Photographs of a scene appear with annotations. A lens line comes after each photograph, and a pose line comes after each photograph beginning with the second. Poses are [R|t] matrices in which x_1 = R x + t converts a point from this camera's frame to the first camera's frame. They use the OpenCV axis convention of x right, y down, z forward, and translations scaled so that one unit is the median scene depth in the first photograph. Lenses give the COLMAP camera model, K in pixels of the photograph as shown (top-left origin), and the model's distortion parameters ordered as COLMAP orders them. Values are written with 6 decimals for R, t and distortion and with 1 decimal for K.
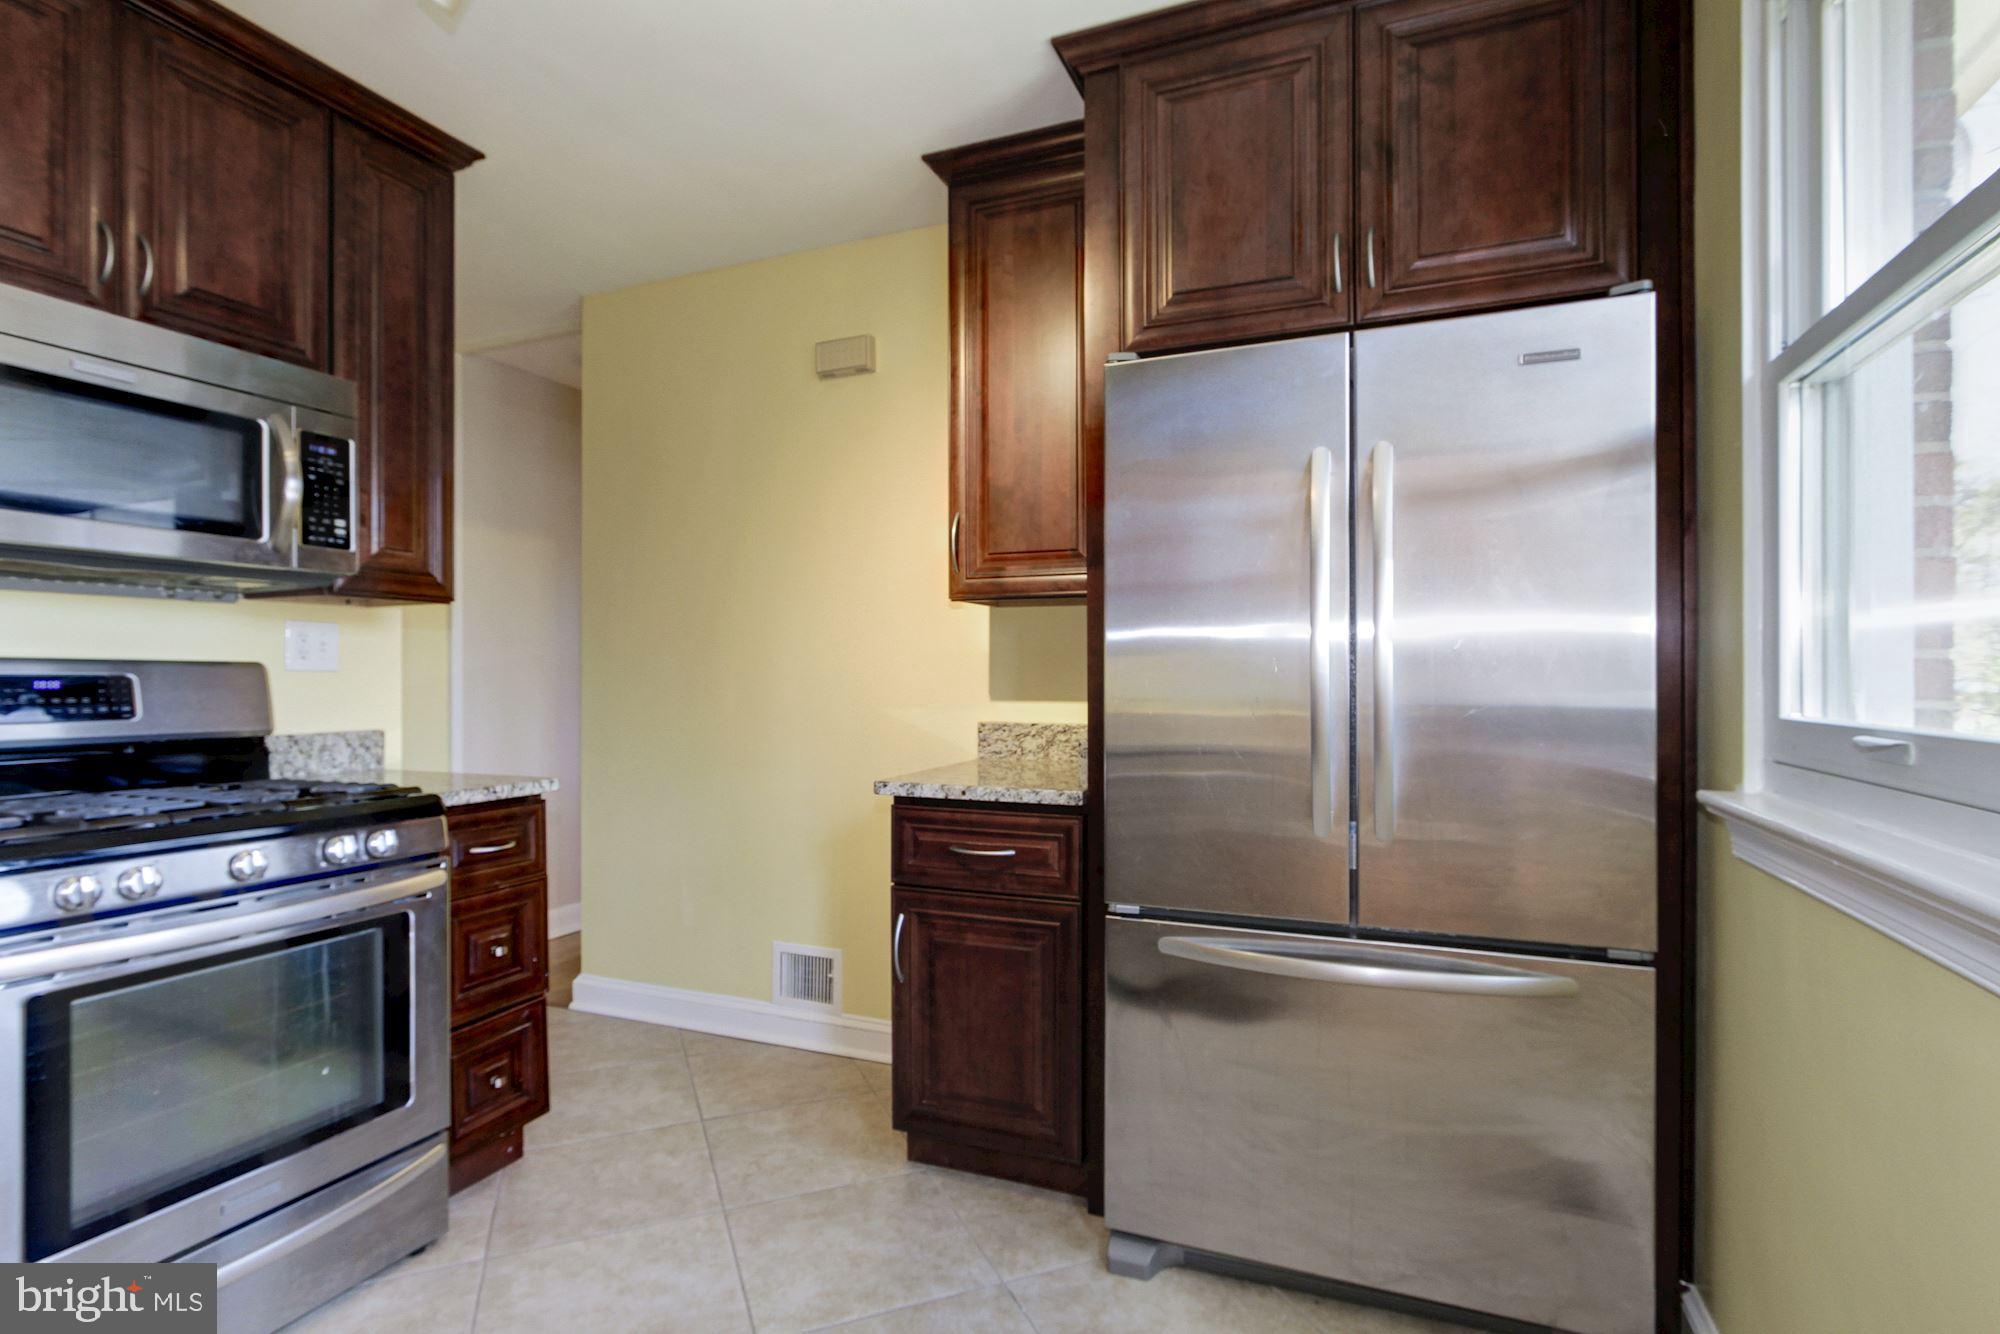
lens RADIAL K [[992.2, 0, 999.4], [0, 992.2, 673.9], [0, 0, 1]] dist [0.001939, 0.001880]
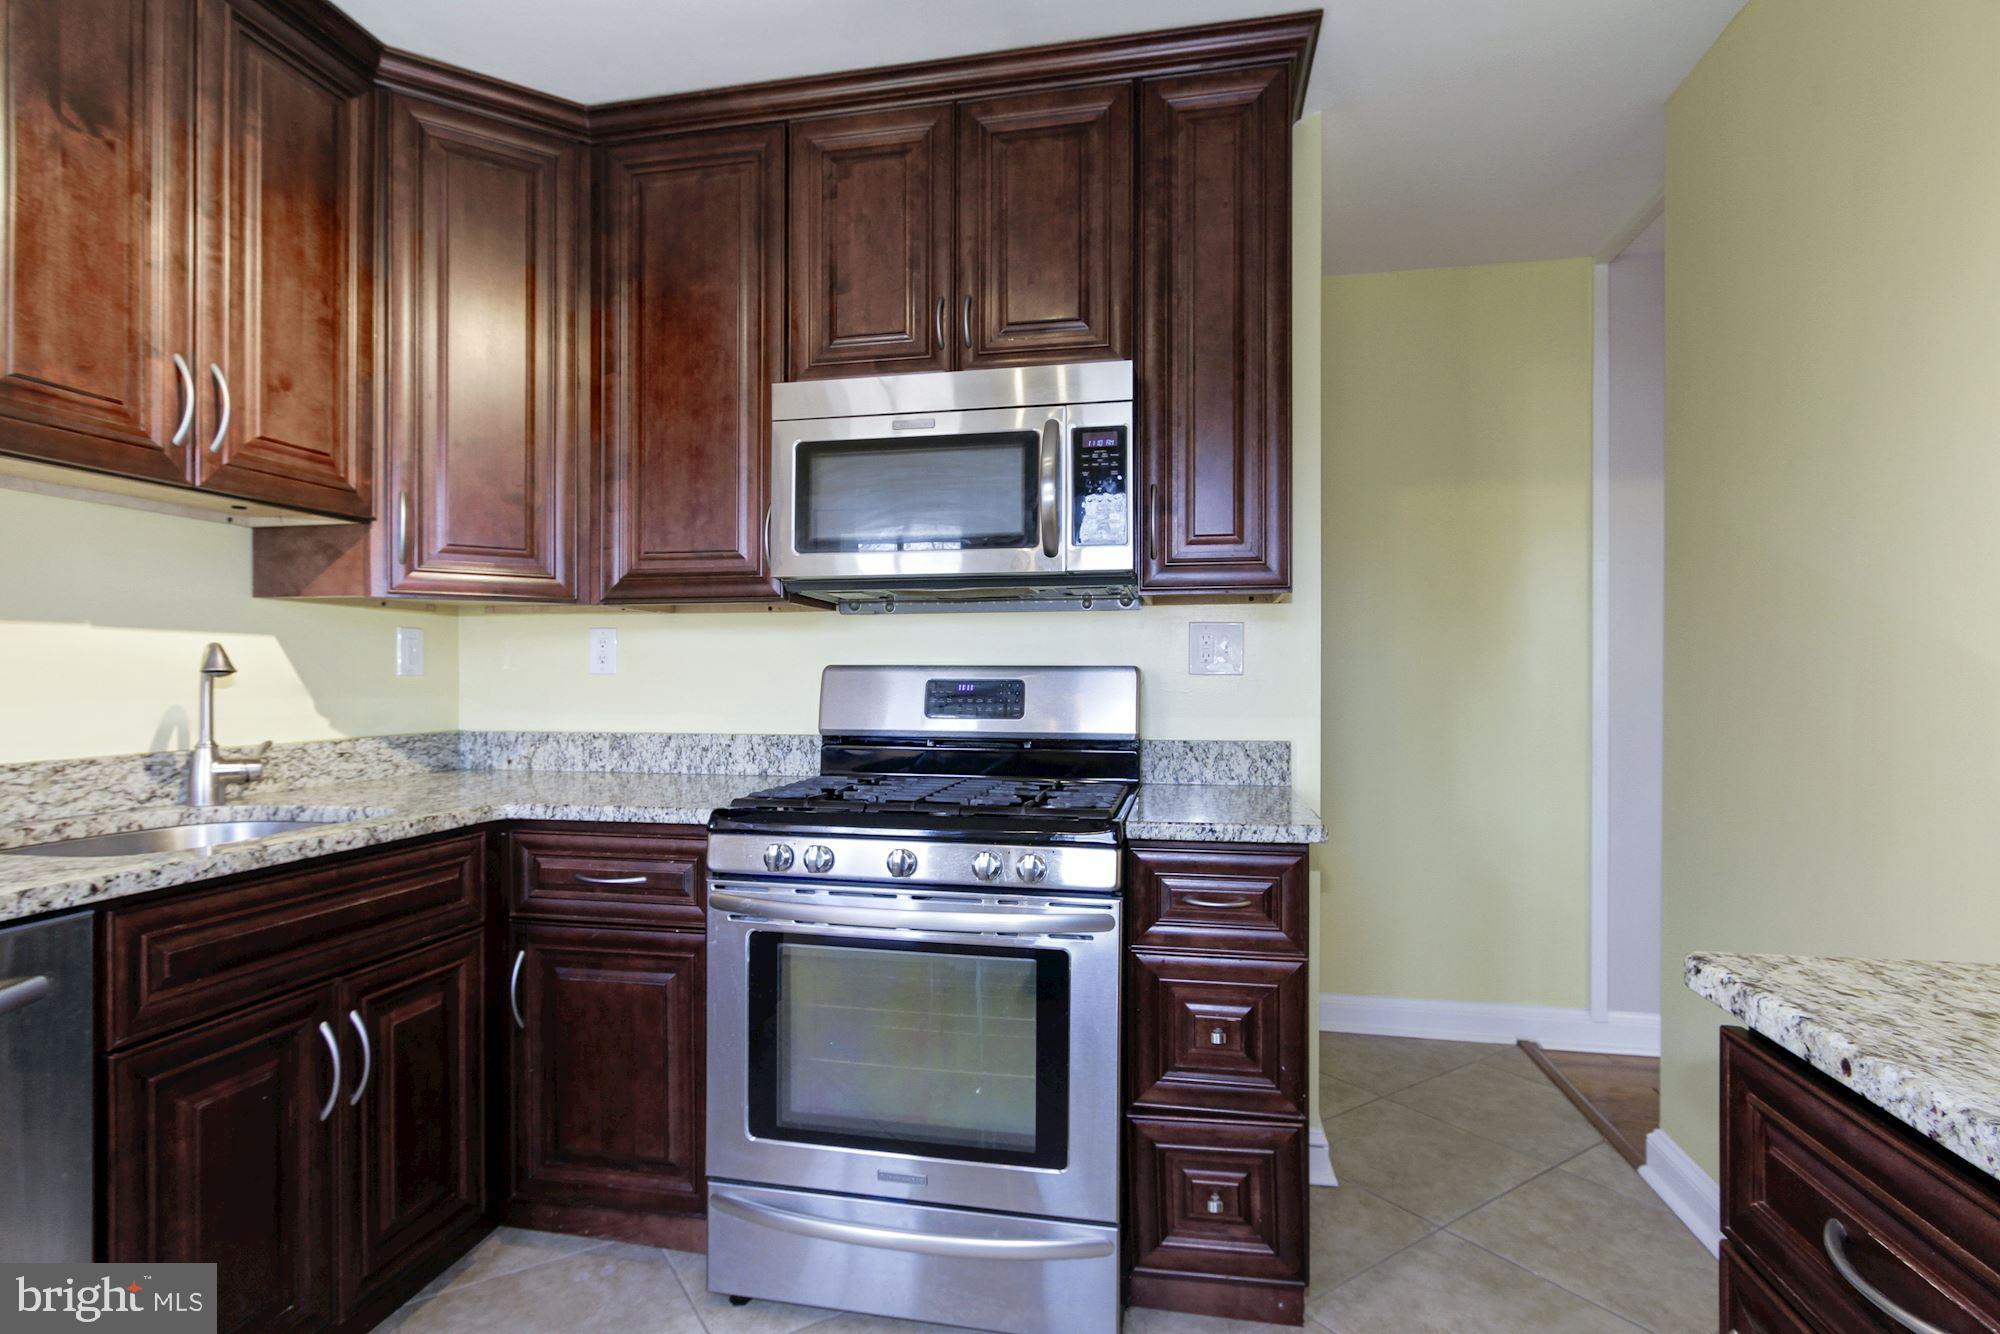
lens RADIAL K [[992.2, 0, 996.7], [0, 992.2, 680.0], [0, 0, 1]] dist [0.001939, 0.001880]
pose [[0.181052, 0.002988, -0.983469, 0.247929], [0.005078, 0.999979, 0.003973, -0.003173], [0.983460, -0.005713, 0.181033, 0.766213]]
